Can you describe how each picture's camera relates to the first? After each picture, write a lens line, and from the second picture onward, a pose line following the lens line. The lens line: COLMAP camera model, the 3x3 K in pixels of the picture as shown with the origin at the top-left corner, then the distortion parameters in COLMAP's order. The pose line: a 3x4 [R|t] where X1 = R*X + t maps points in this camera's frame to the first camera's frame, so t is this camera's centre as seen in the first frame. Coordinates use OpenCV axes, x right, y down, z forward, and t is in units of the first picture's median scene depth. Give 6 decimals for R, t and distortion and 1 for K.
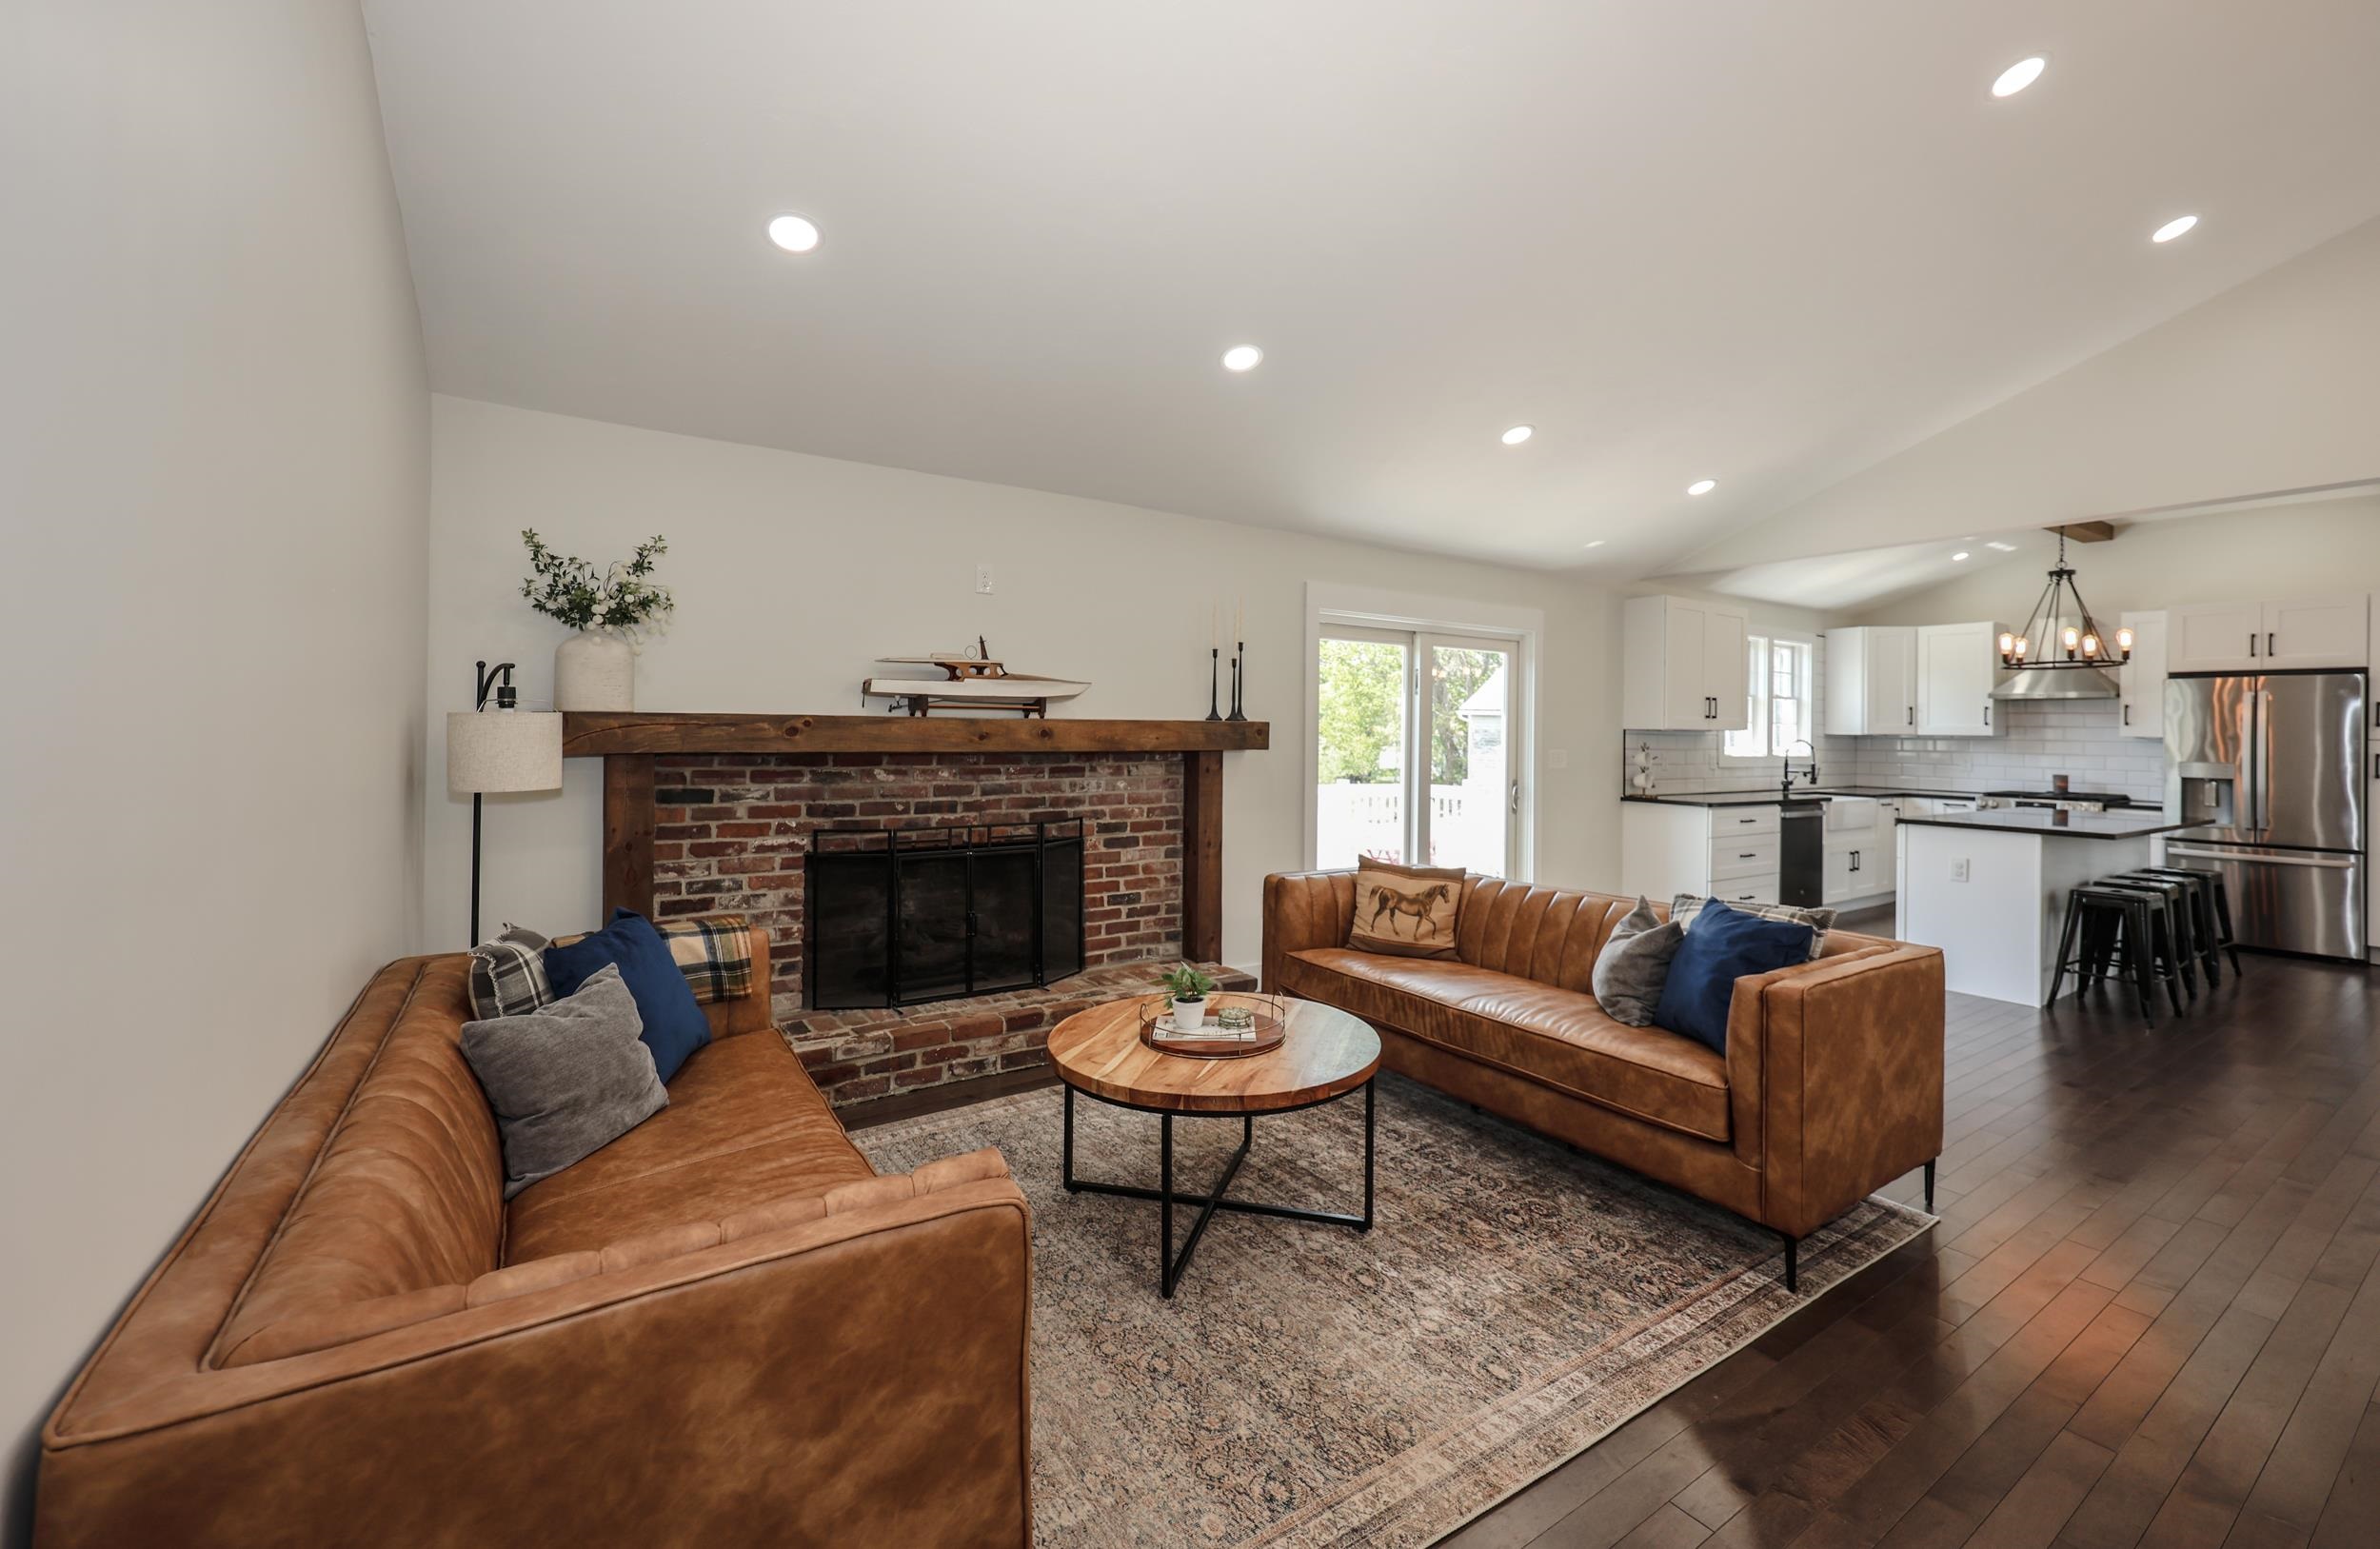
lens RADIAL K [[993.4, 0, 1229.6], [0, 993.4, 720.1], [0, 0, 1]] dist [-0.002905, 0.003558]
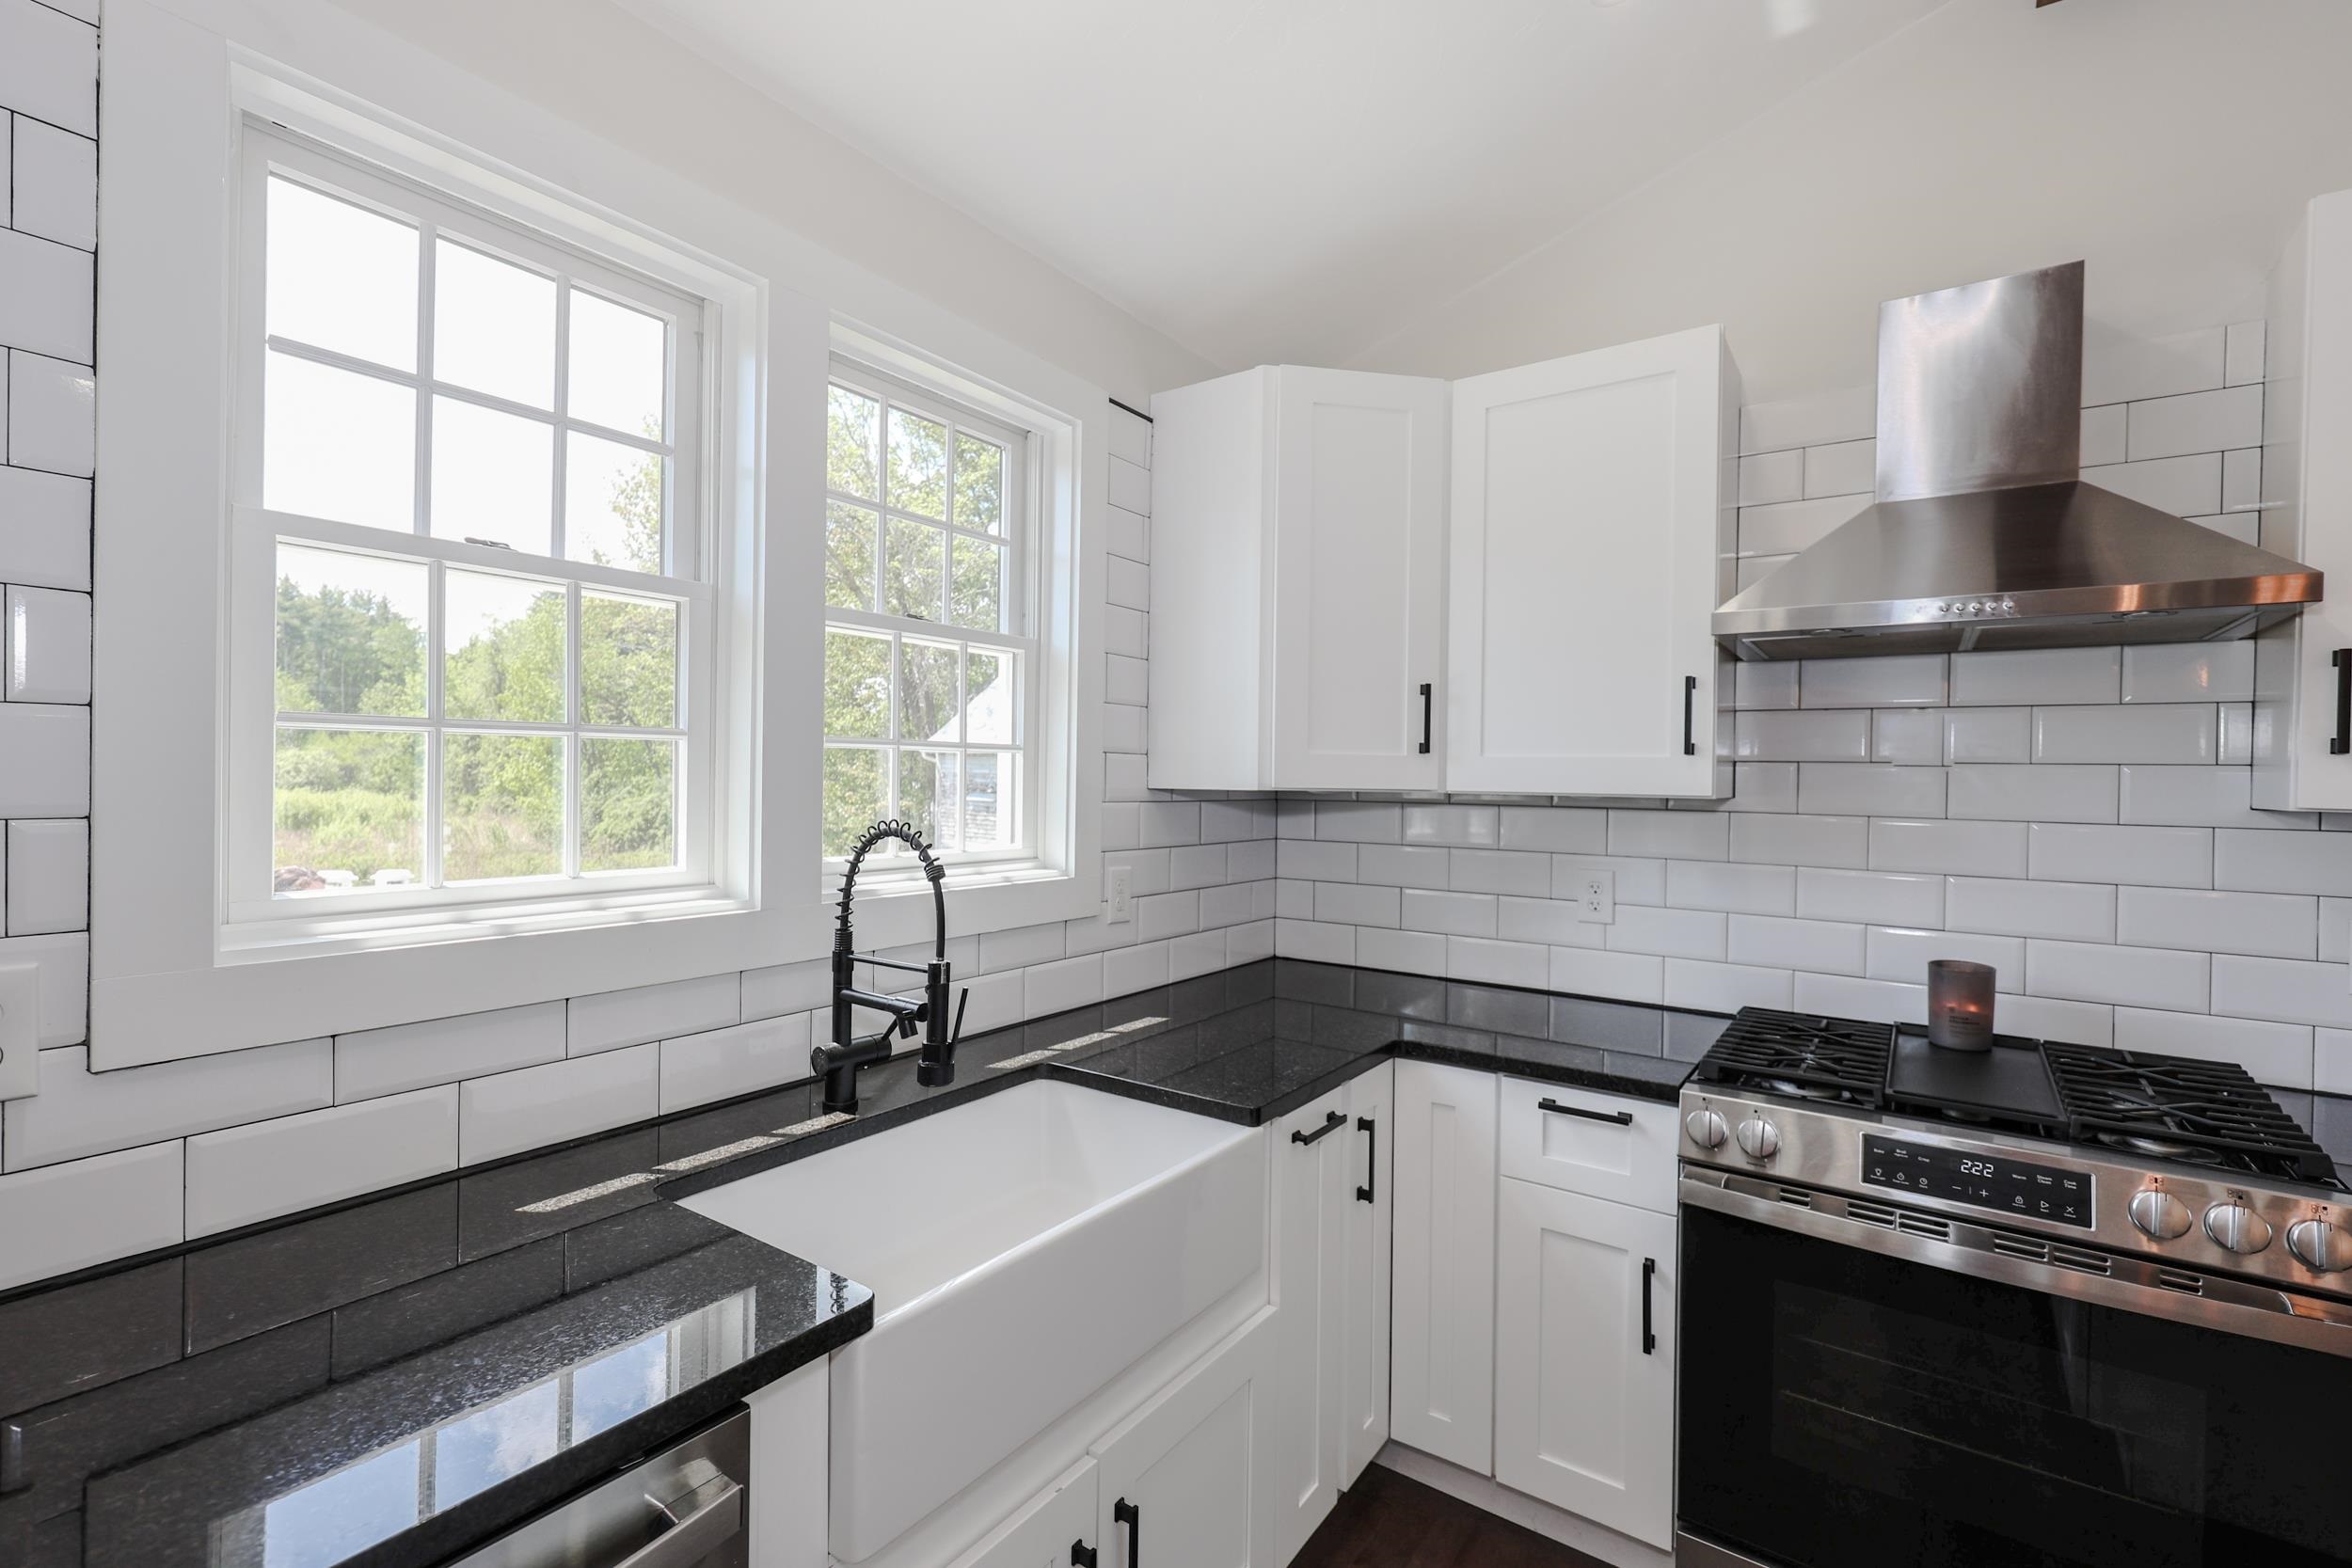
lens RADIAL K [[1036.4, 0, 1172.5], [0, 1036.4, 785.0], [0, 0, 1]] dist [-0.011642, 0.007695]
pose [[0.941083, -0.003365, 0.338159, 1.053076], [-0.003959, 0.999772, 0.020967, 0.014672], [-0.338153, -0.021070, 0.940855, 1.519392]]
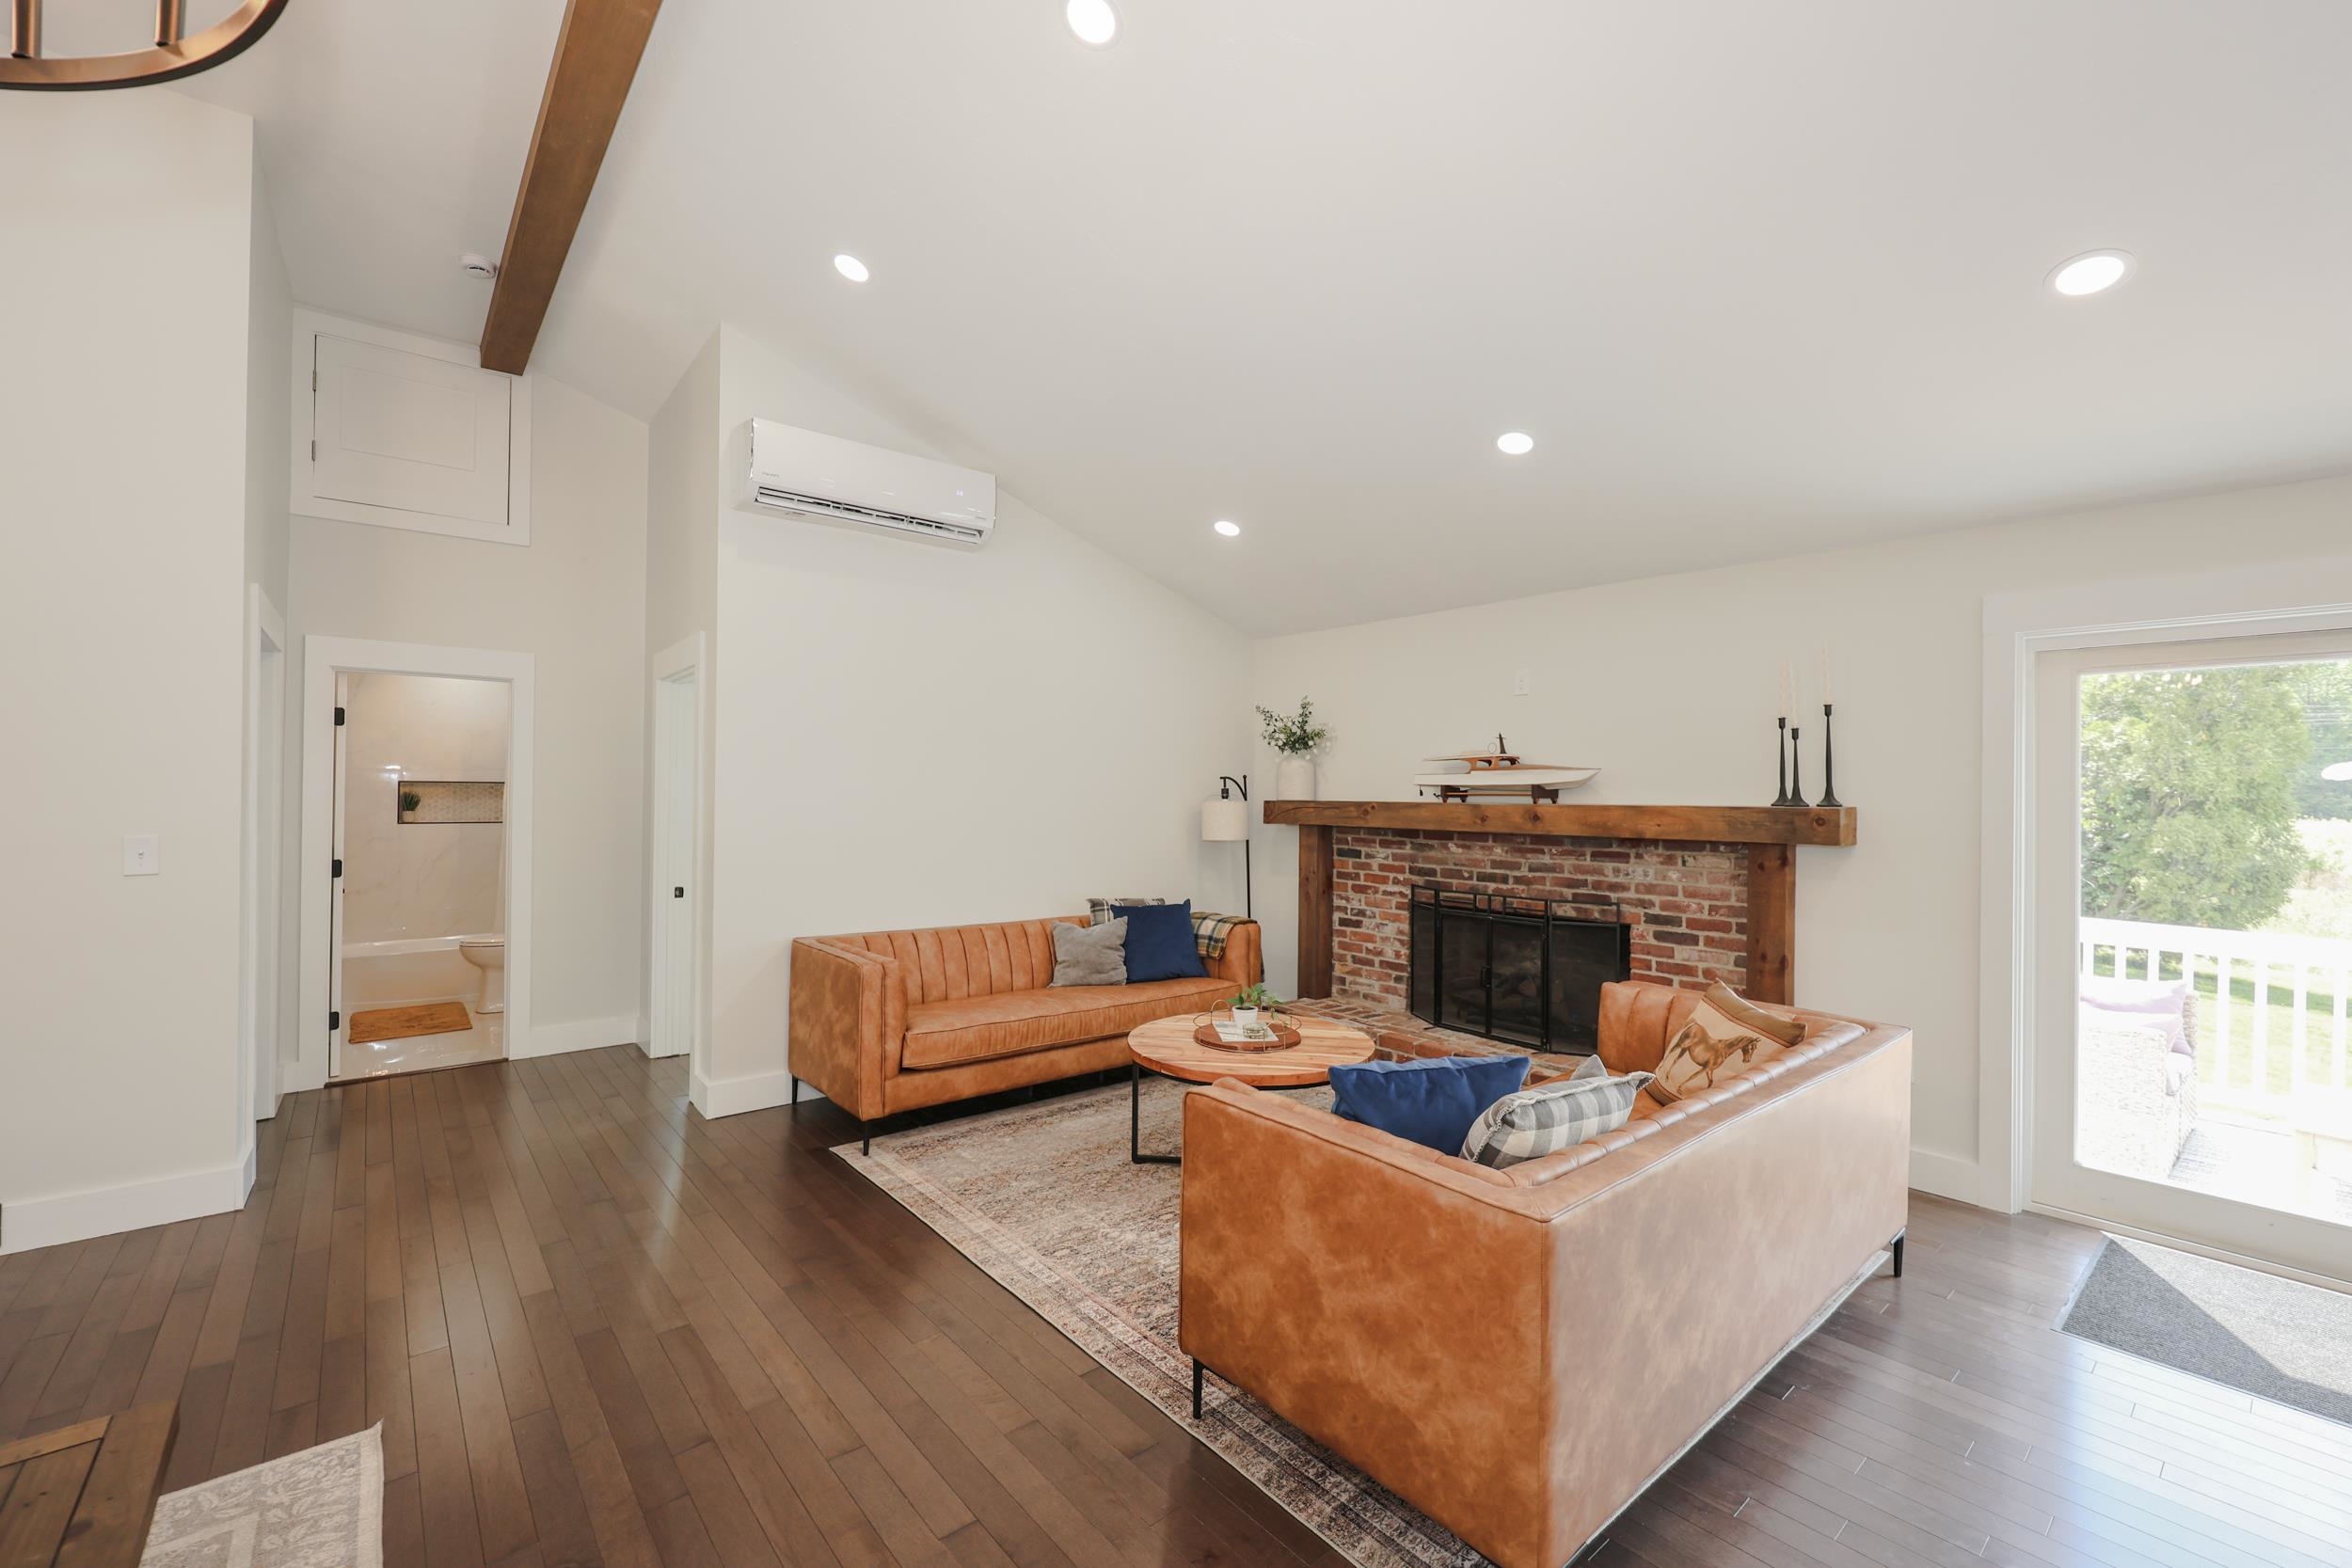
lens RADIAL K [[969.4, 0, 1172.0], [0, 969.4, 784.4], [0, 0, 1]] dist [-0.001199, -0.000344]
pose [[0.088385, -0.020825, -0.995869, 0.854789], [-0.002920, 0.999772, -0.021165, 0.000698], [0.996082, 0.004779, 0.088304, 0.515542]]
